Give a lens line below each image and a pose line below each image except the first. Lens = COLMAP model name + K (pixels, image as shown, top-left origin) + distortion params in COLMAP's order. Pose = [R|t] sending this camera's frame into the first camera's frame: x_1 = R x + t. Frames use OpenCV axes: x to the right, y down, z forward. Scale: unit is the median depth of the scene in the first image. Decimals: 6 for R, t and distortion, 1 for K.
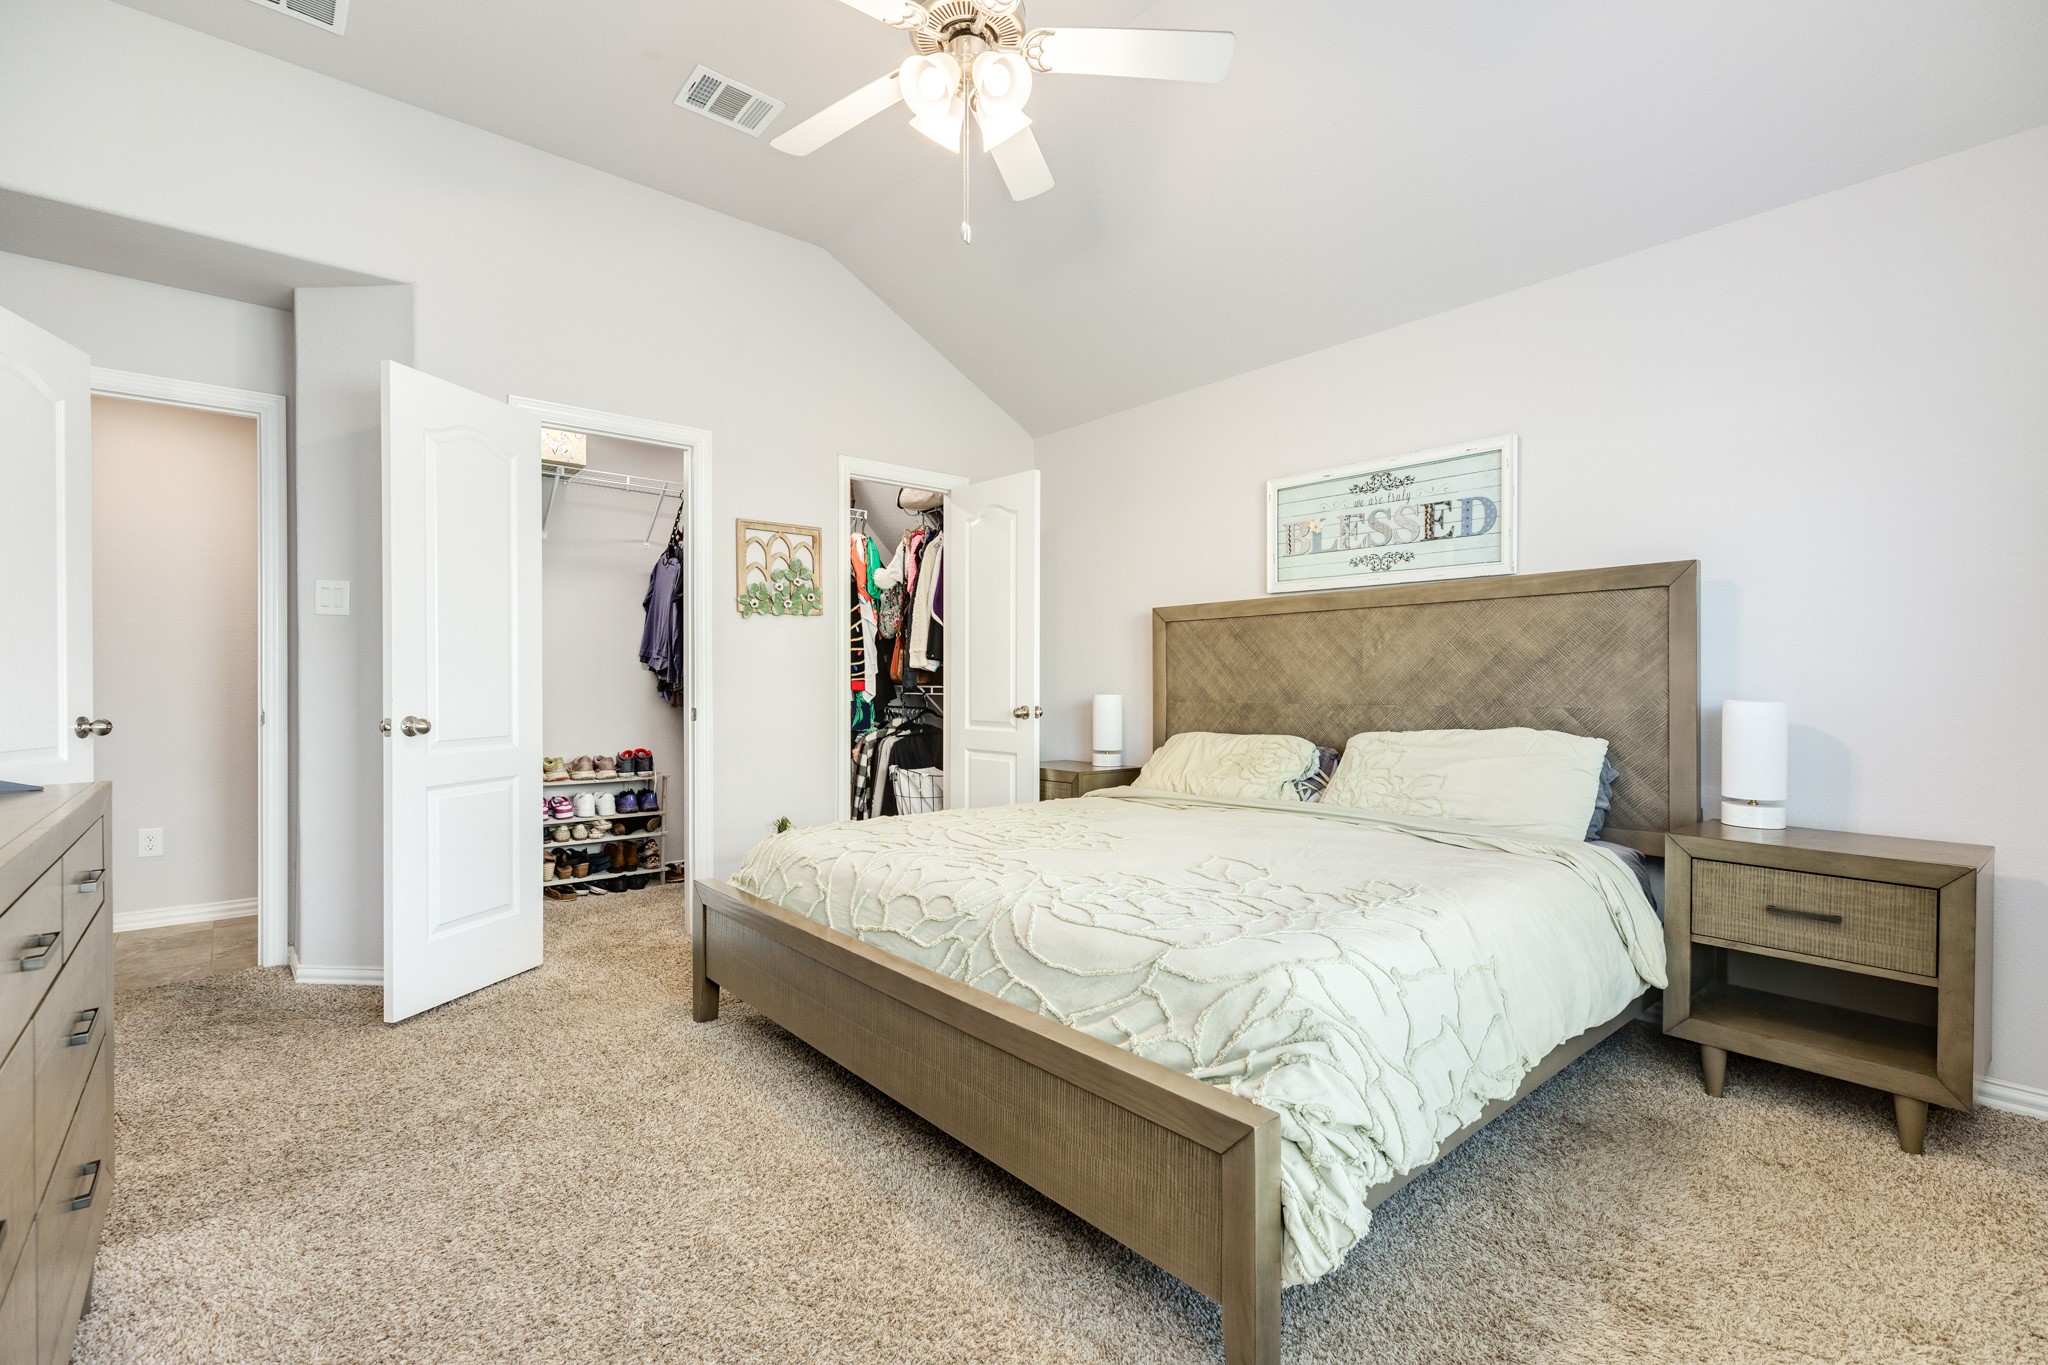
lens RADIAL K [[915.3, 0, 1016.2], [0, 915.3, 681.6], [0, 0, 1]] dist [-0.000220, -0.000001]
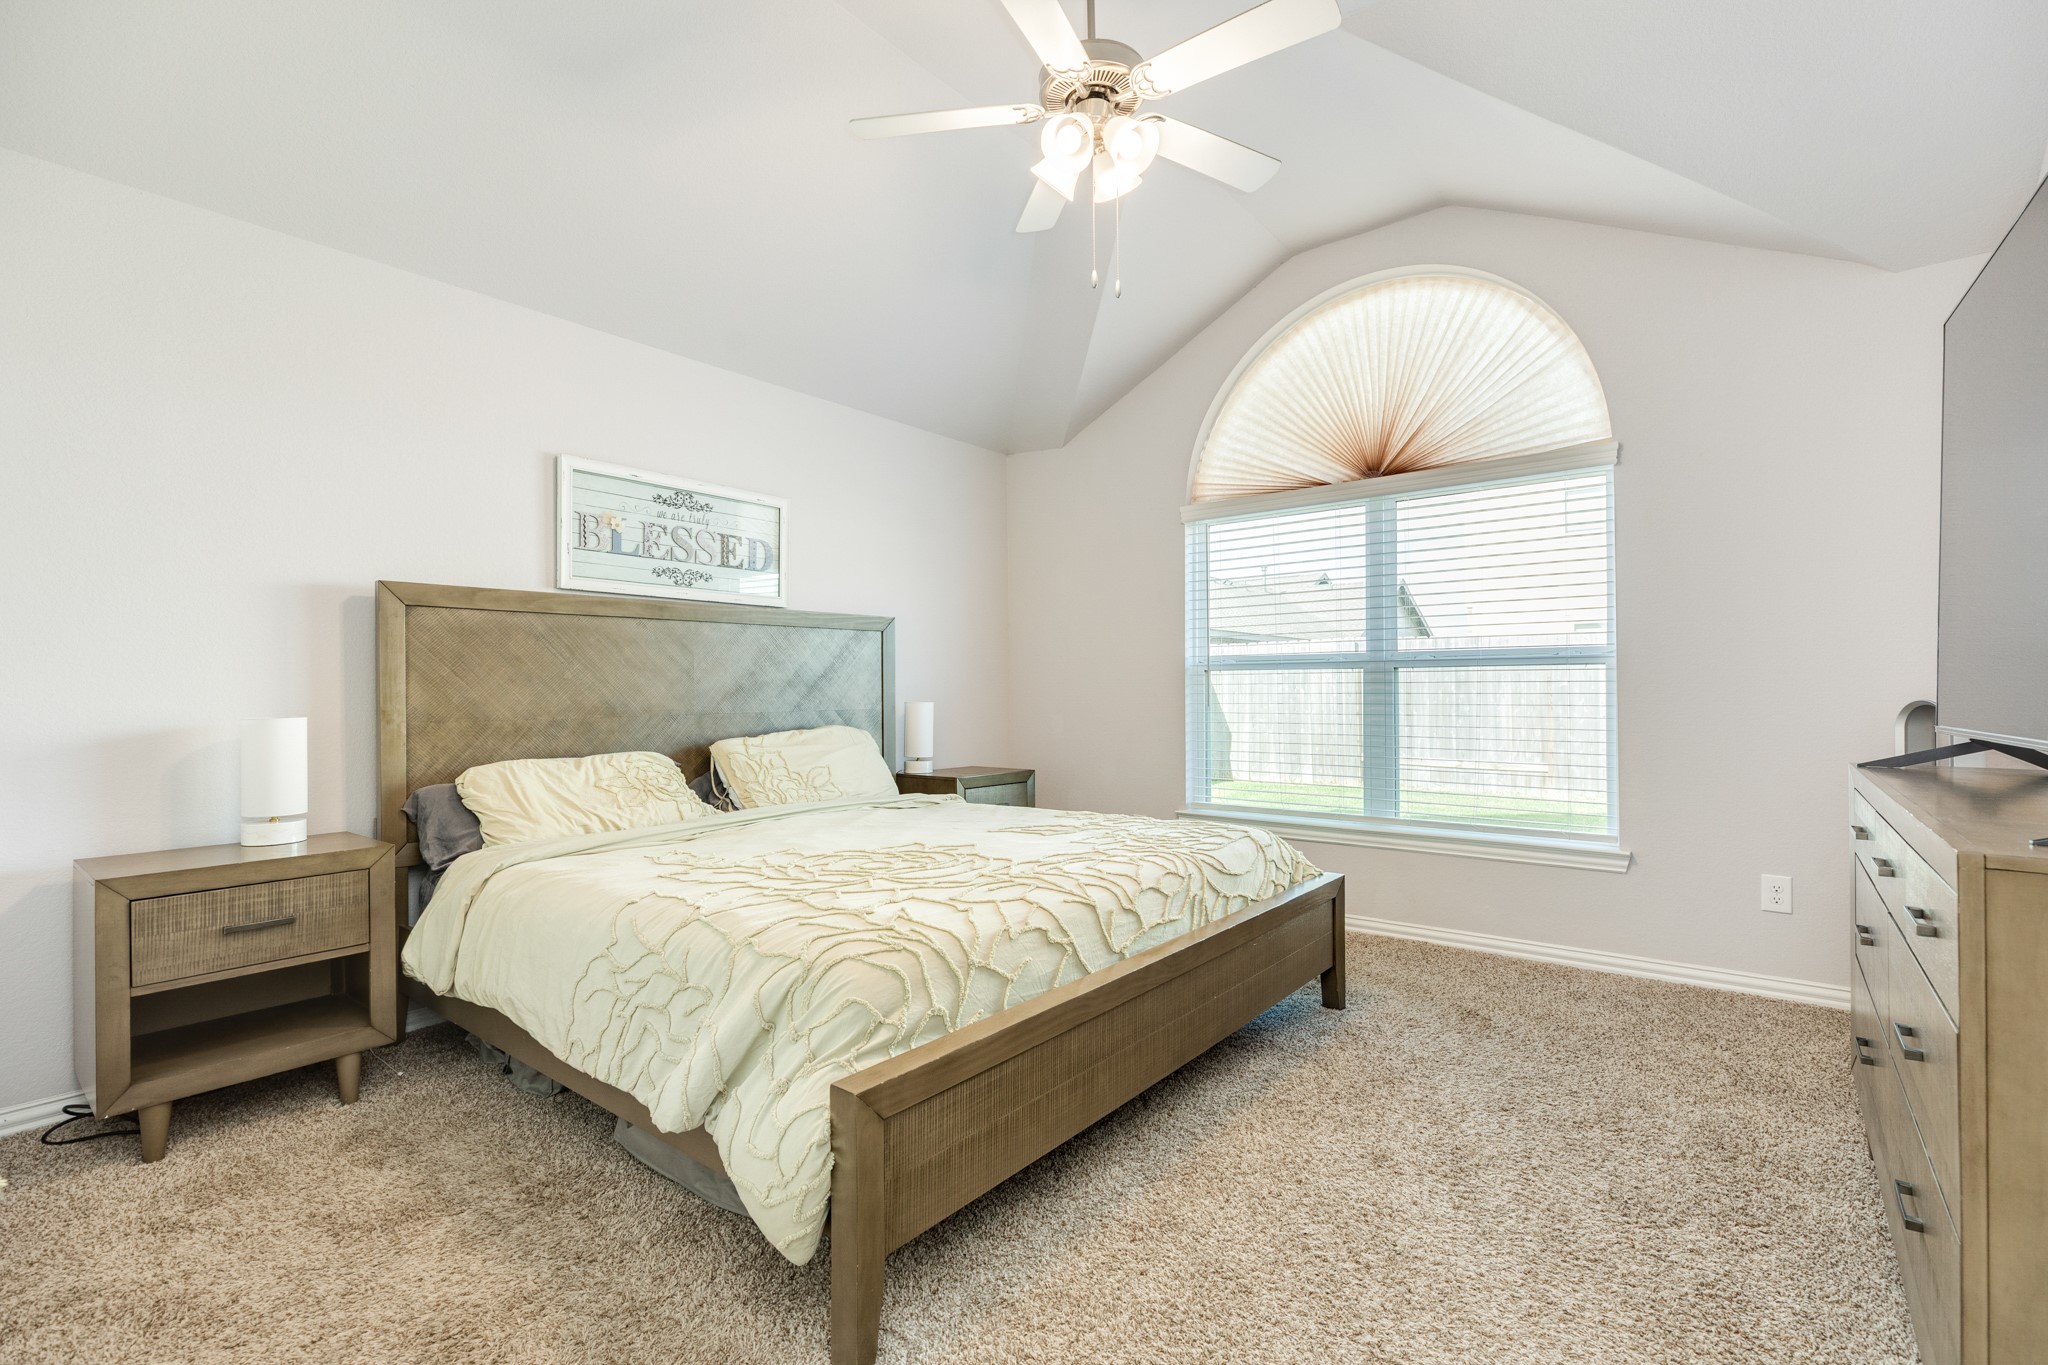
lens RADIAL K [[915.3, 0, 1020.3], [0, 915.3, 696.9], [0, 0, 1]] dist [-0.000220, -0.000001]
pose [[-0.185365, -0.001339, 0.982669, -0.685556], [0.007258, 0.999970, 0.002731, 0.004815], [-0.982643, 0.007638, -0.185350, 0.809197]]
